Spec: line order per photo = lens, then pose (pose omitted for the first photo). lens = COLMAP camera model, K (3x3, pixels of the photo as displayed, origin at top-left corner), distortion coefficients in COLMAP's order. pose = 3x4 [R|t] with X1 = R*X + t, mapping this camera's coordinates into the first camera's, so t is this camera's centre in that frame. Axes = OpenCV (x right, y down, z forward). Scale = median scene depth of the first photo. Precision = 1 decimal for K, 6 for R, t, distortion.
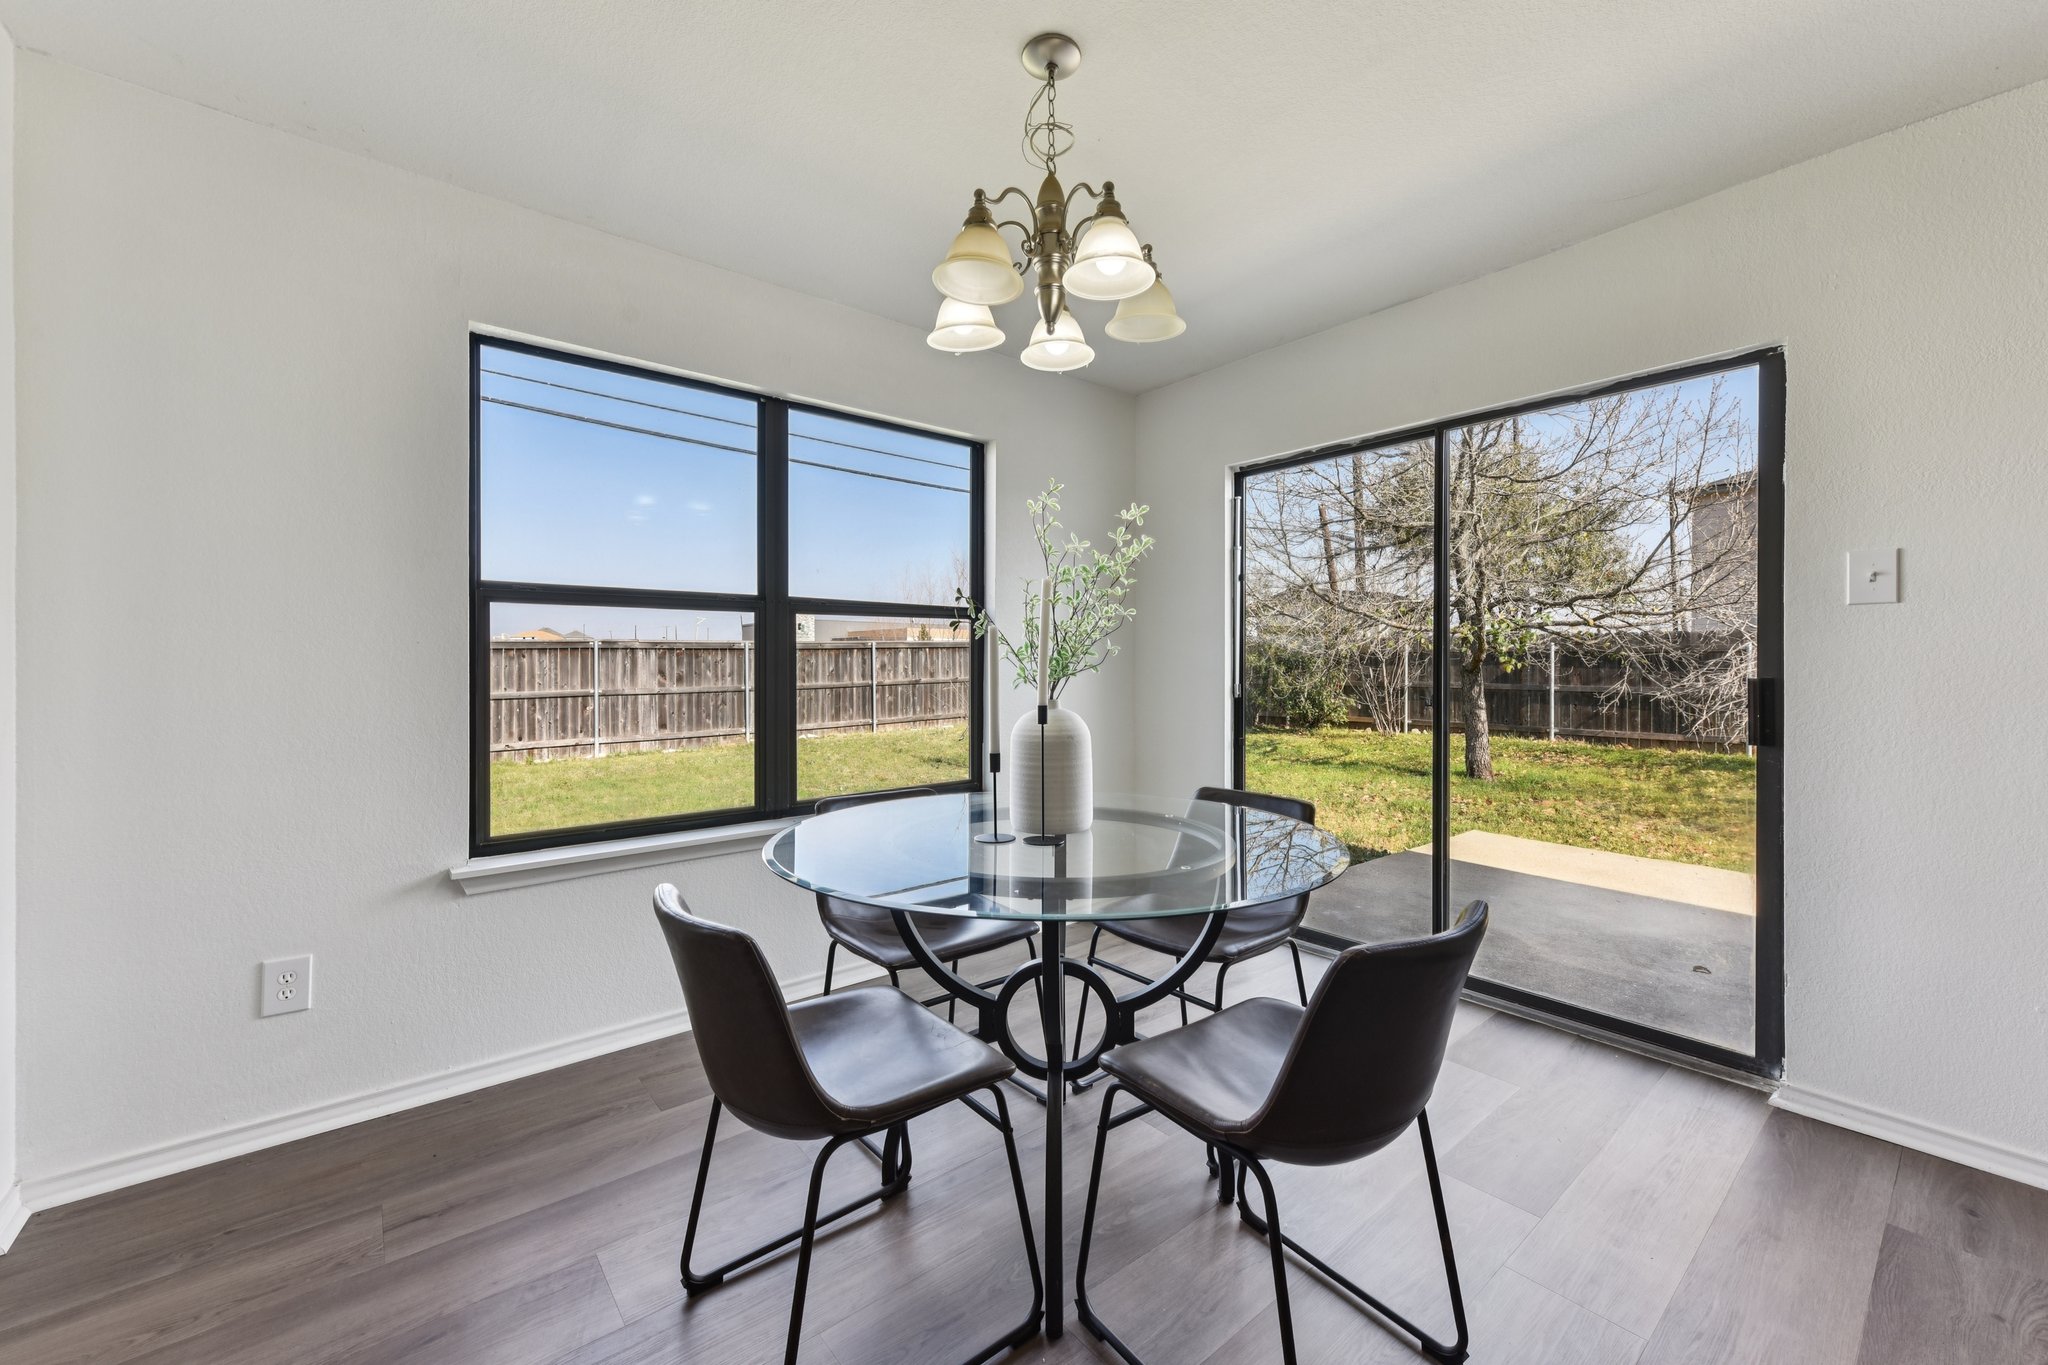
lens RADIAL K [[817.3, 0, 1025.9], [0, 817.3, 666.6], [0, 0, 1]] dist [0.005753, -0.001428]
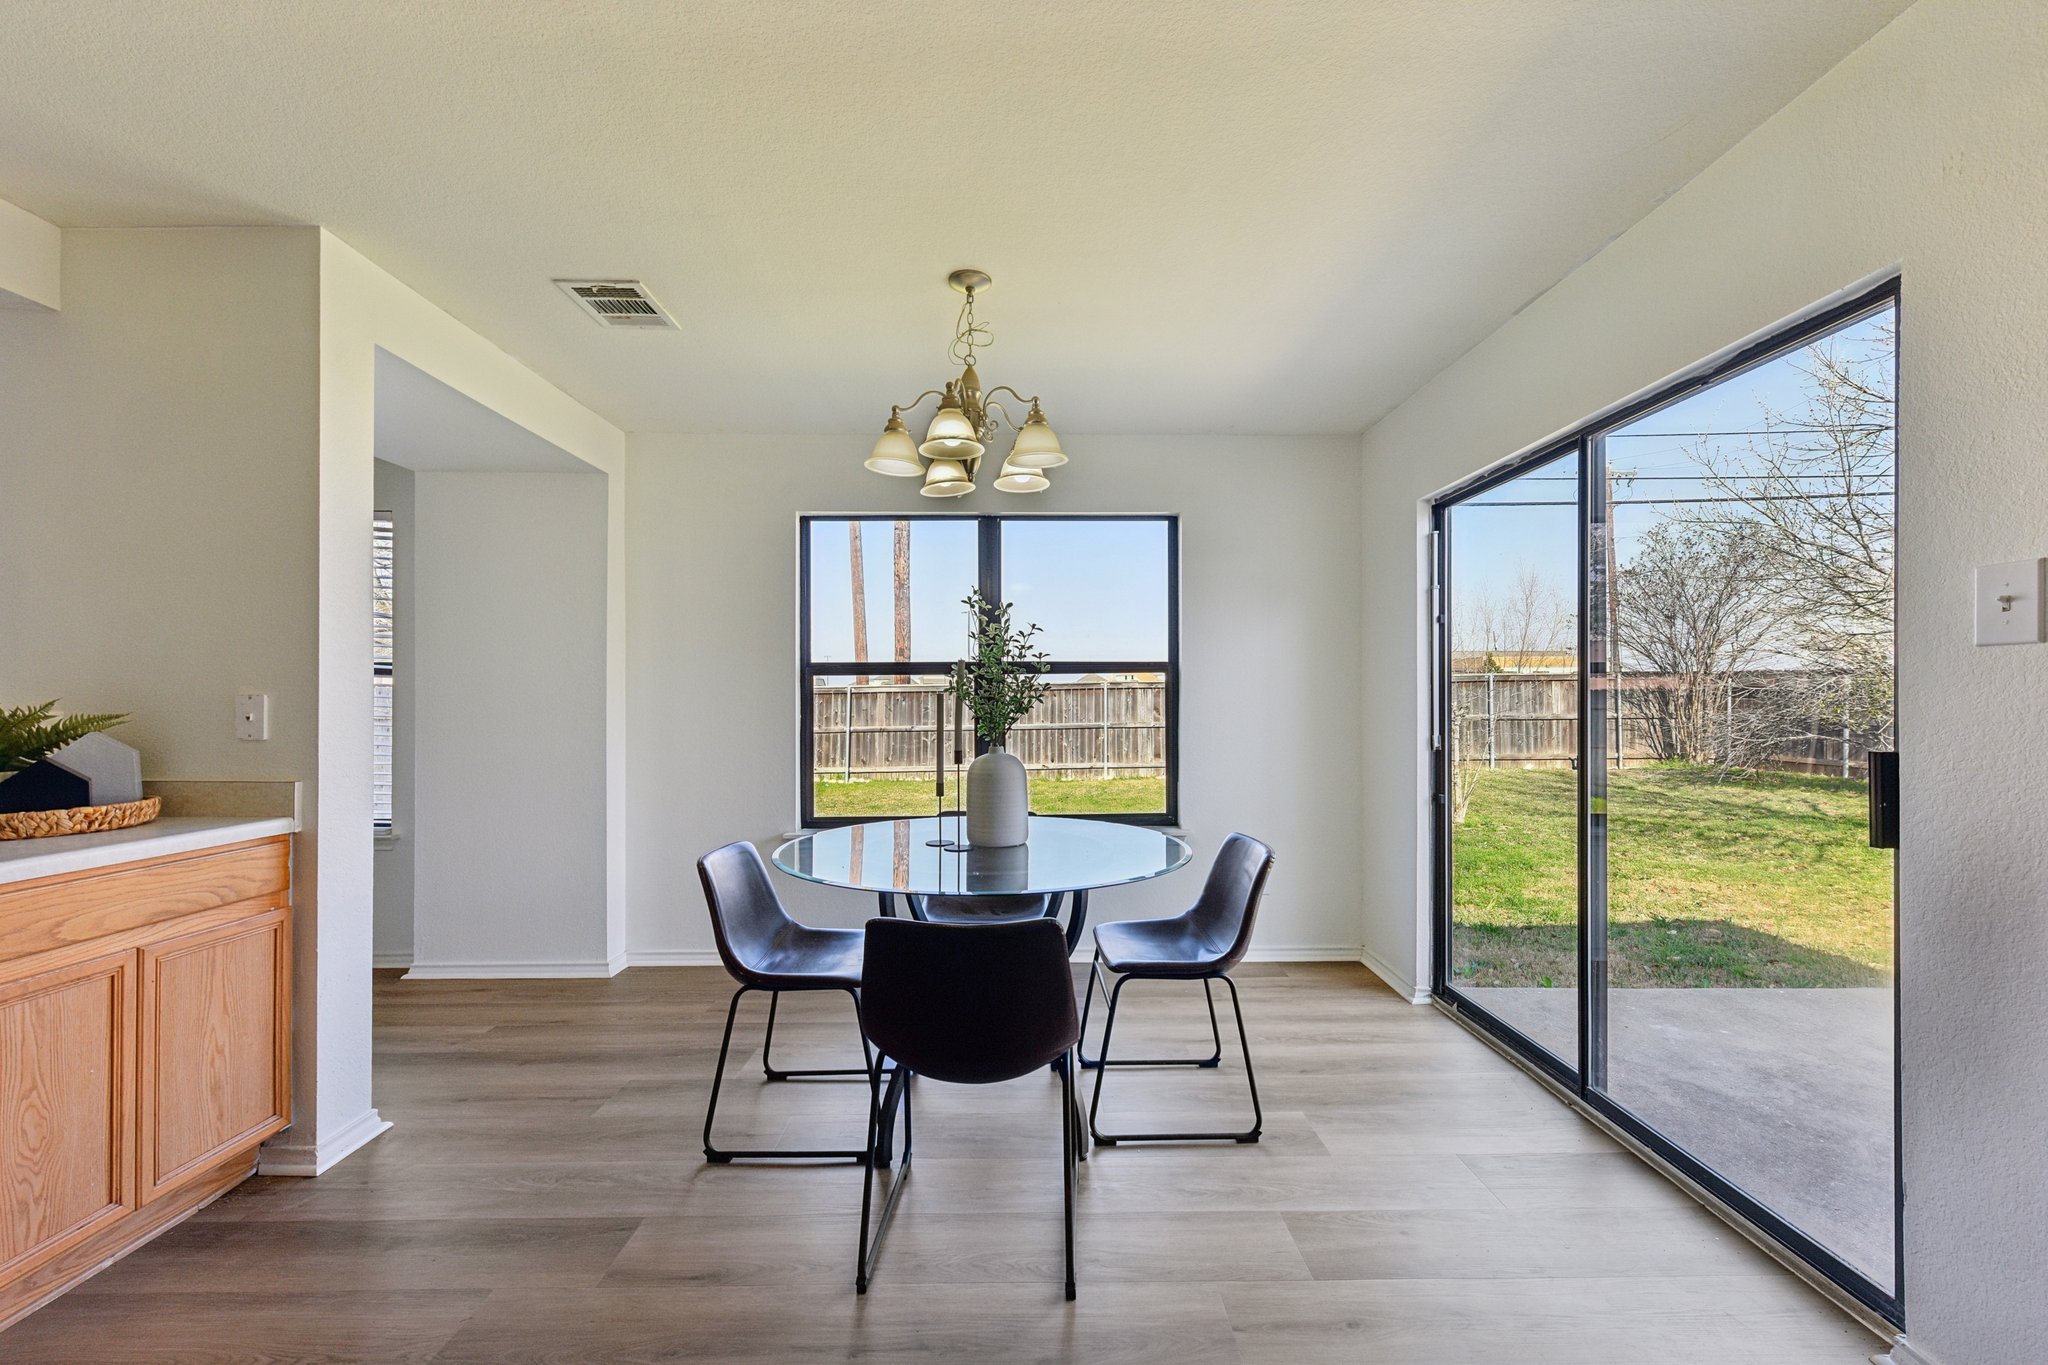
lens RADIAL K [[817.3, 0, 1024.3], [0, 817.3, 697.3], [0, 0, 1]] dist [0.005753, -0.001428]
pose [[0.771168, -0.002575, -0.636626, 0.485834], [0.000755, 0.999995, -0.003131, -0.018918], [0.636631, 0.001934, 0.771166, -0.001711]]
